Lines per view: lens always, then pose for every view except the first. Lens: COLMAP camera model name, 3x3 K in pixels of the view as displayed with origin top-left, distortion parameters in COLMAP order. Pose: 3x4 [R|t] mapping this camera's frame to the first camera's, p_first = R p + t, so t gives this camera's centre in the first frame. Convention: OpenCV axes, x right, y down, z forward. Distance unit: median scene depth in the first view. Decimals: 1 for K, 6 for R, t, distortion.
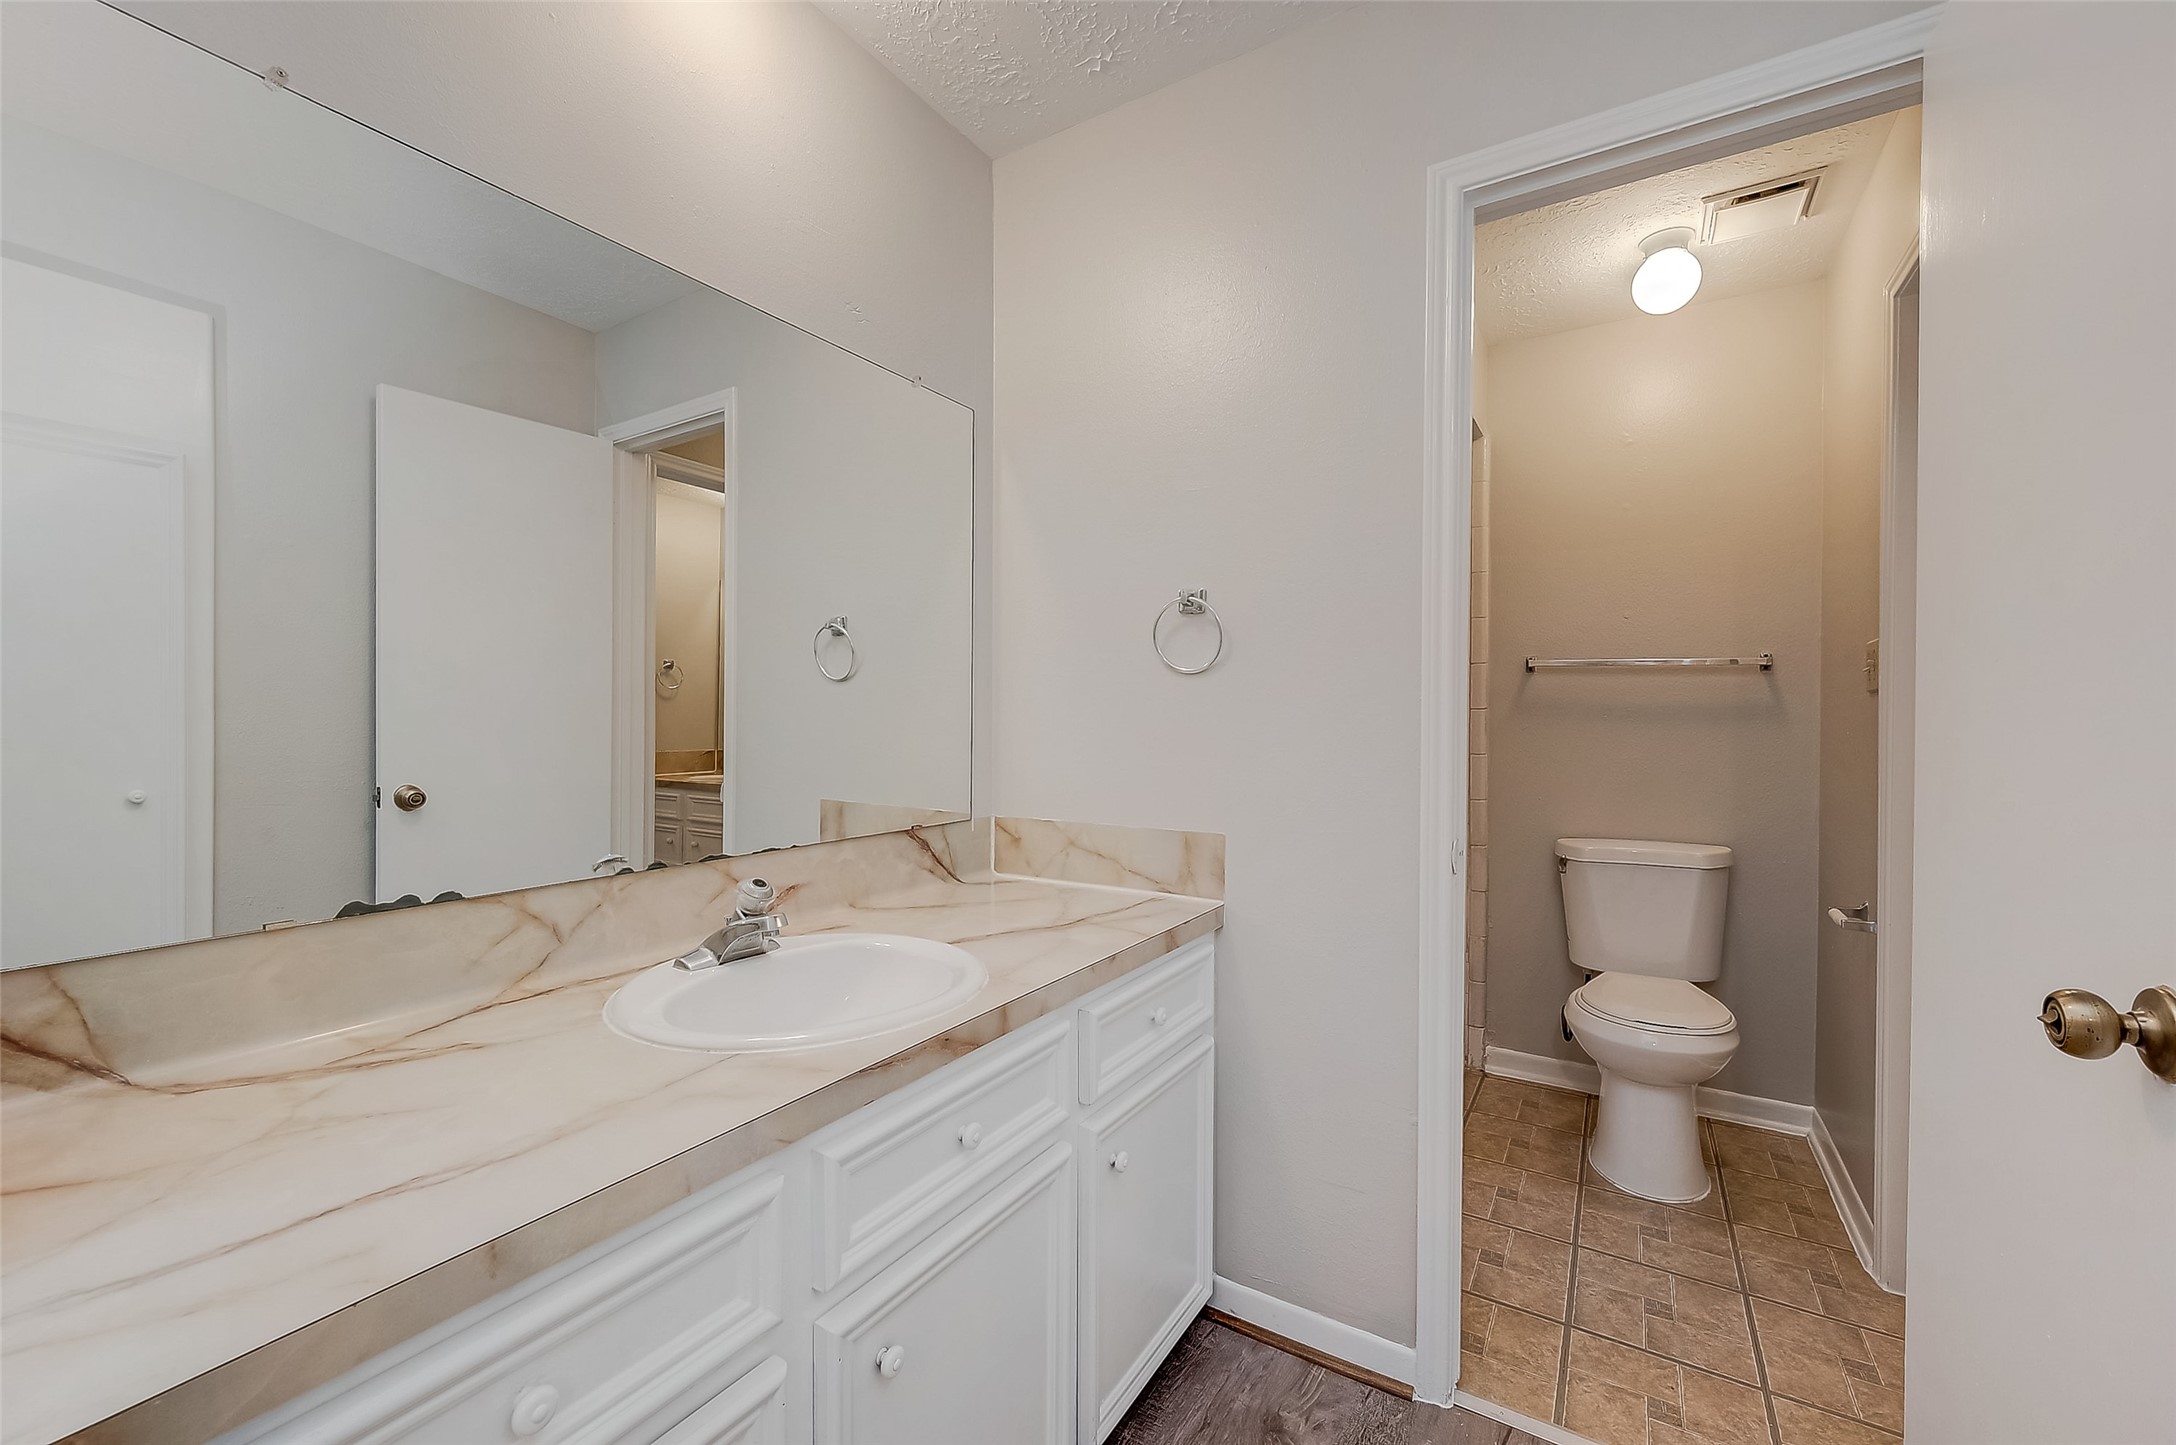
lens RADIAL K [[860.8, 0, 1083.1], [0, 860.8, 727.6], [0, 0, 1]] dist [-0.002080, 0.001034]
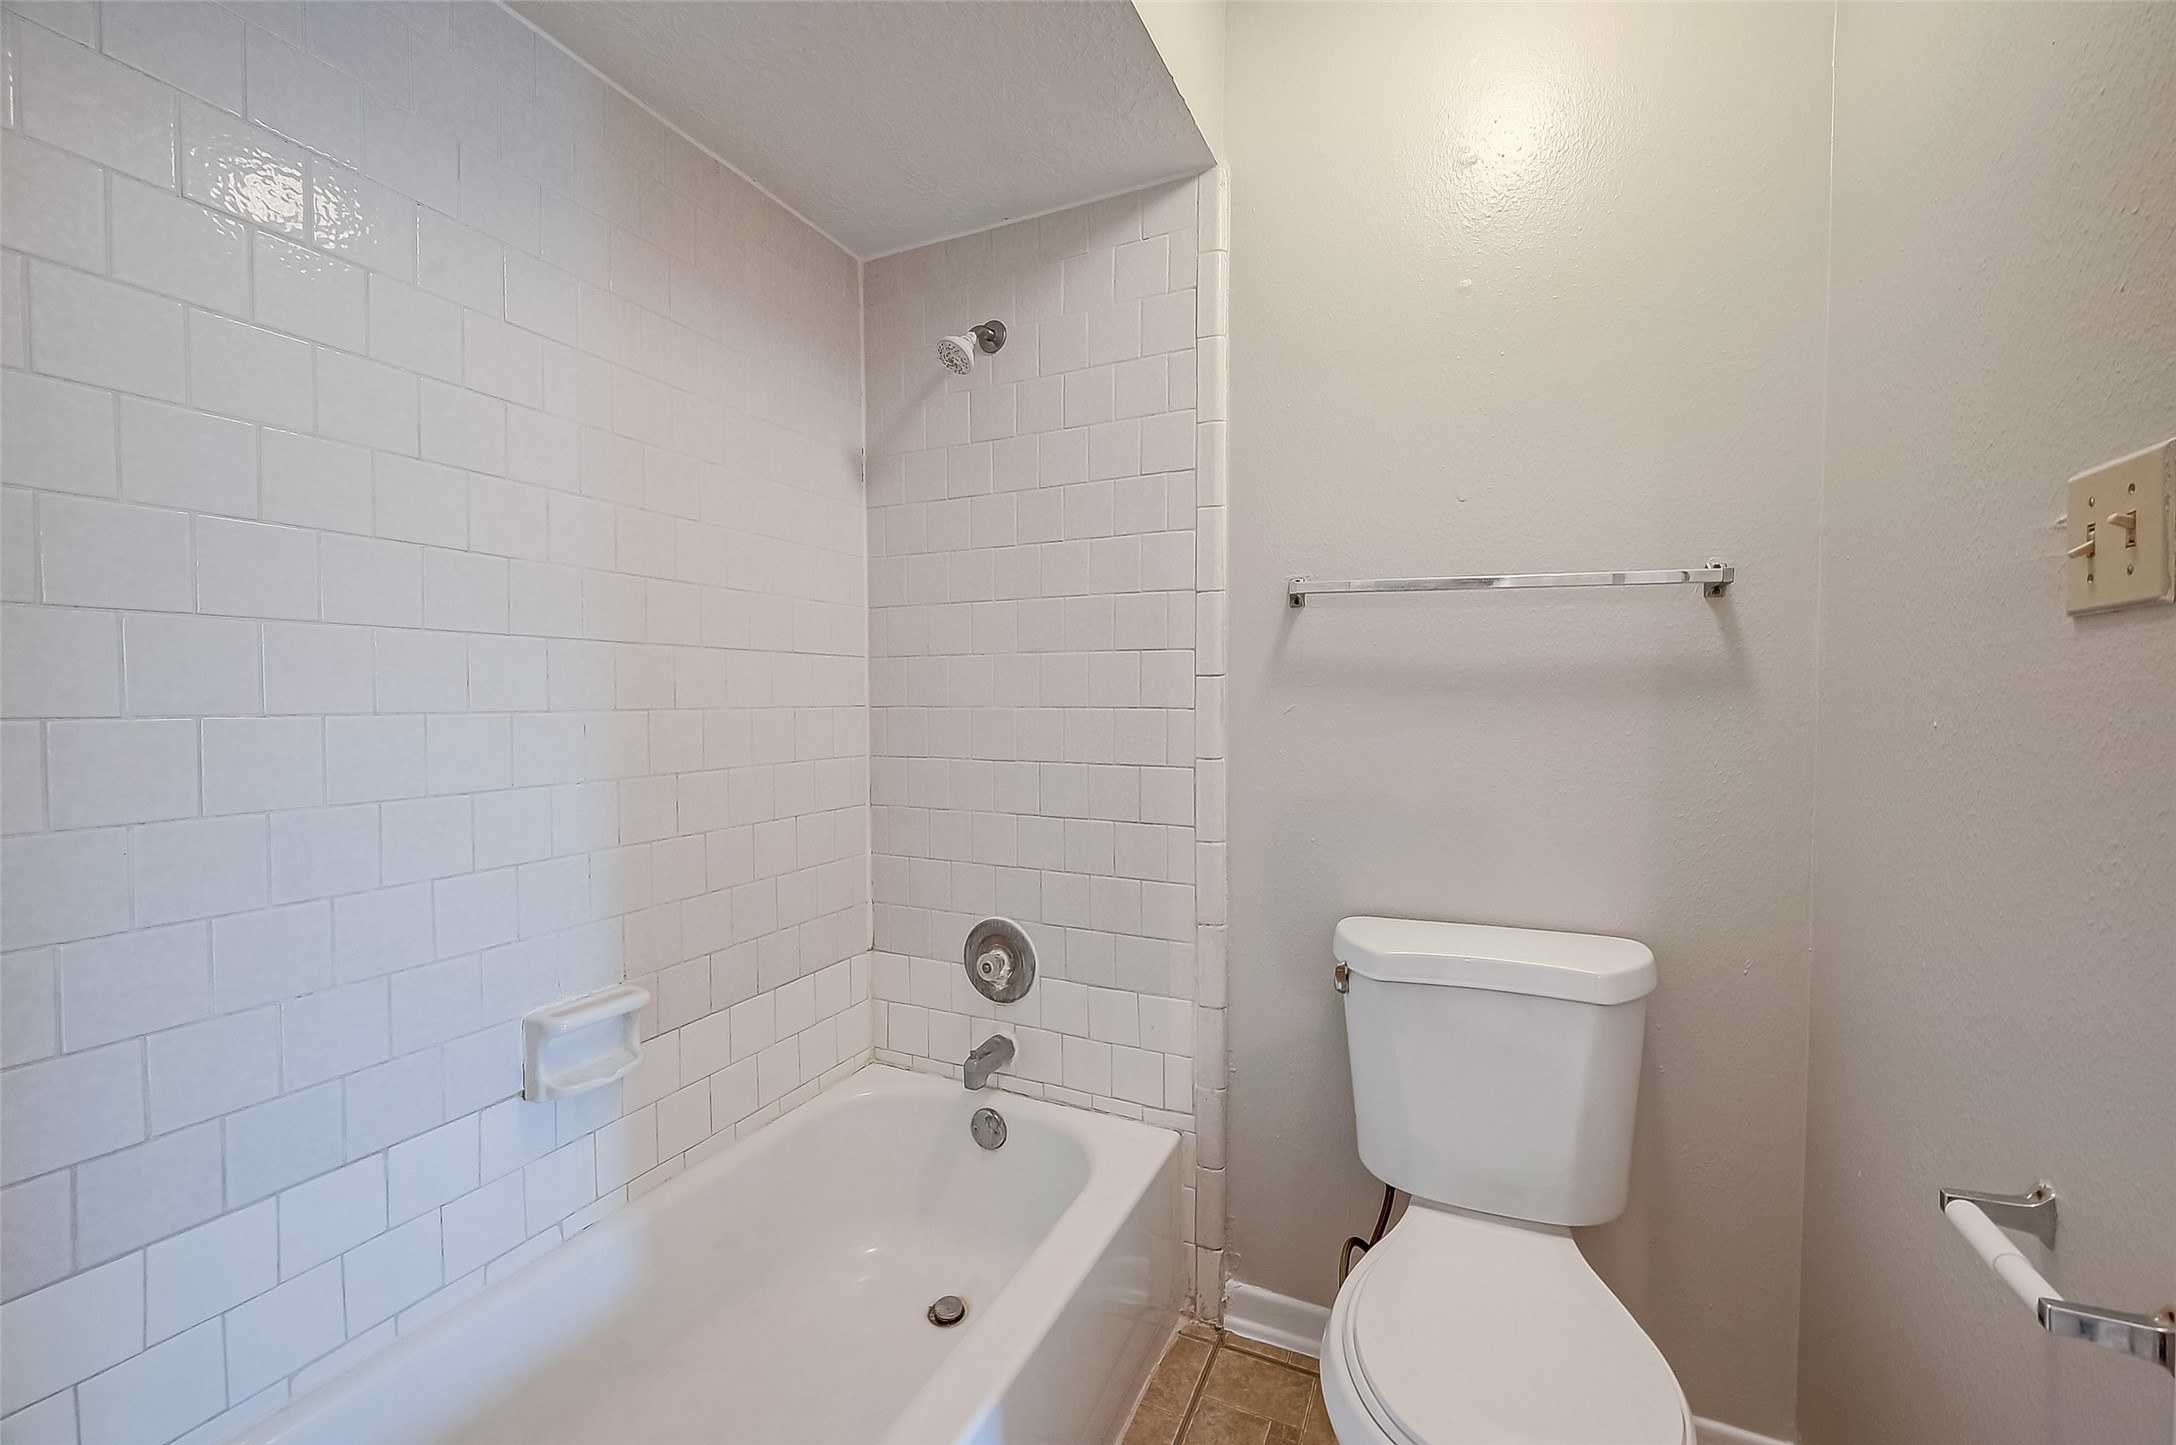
lens RADIAL K [[860.8, 0, 1096.0], [0, 860.8, 726.8], [0, 0, 1]] dist [-0.002080, 0.001034]
pose [[0.986650, -0.007700, 0.162671, 0.251767], [0.003592, 0.999668, 0.025533, -0.002504], [-0.162813, -0.024608, 0.986350, 0.399901]]
